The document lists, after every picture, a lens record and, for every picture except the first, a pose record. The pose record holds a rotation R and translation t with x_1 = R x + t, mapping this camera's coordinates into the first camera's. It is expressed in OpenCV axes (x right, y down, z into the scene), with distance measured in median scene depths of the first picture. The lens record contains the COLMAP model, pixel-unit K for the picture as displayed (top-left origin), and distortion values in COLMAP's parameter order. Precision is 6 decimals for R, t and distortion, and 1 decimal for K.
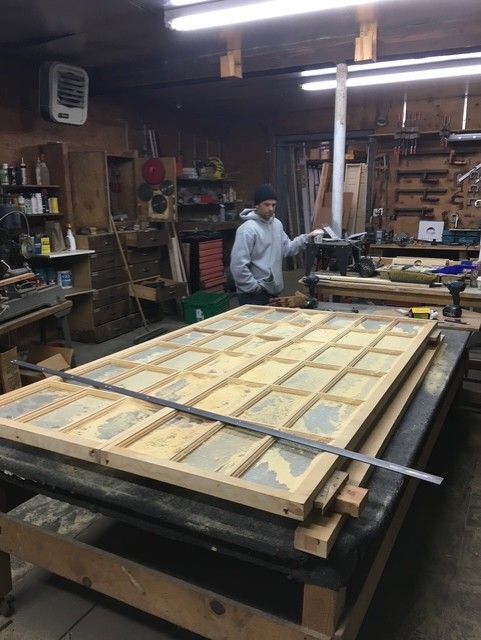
lens RADIAL K [[535.4, 0, 243.9], [0, 535.4, 321.5], [0, 0, 1]] dist [0.016860, -0.026987]
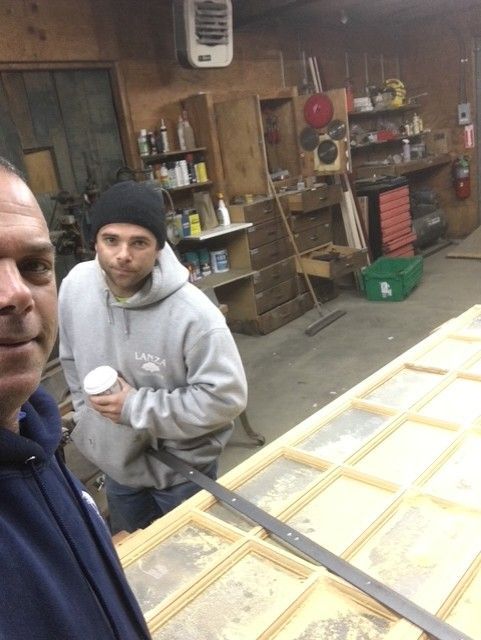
lens RADIAL K [[565.4, 0, 237.2], [0, 565.4, 320.8], [0, 0, 1]] dist [0.003984, -0.041335]
pose [[0.950594, -0.034341, -0.308531, -0.039741], [0.064456, 0.994037, 0.087950, -0.059594], [0.303671, -0.103491, 0.947140, 0.161856]]
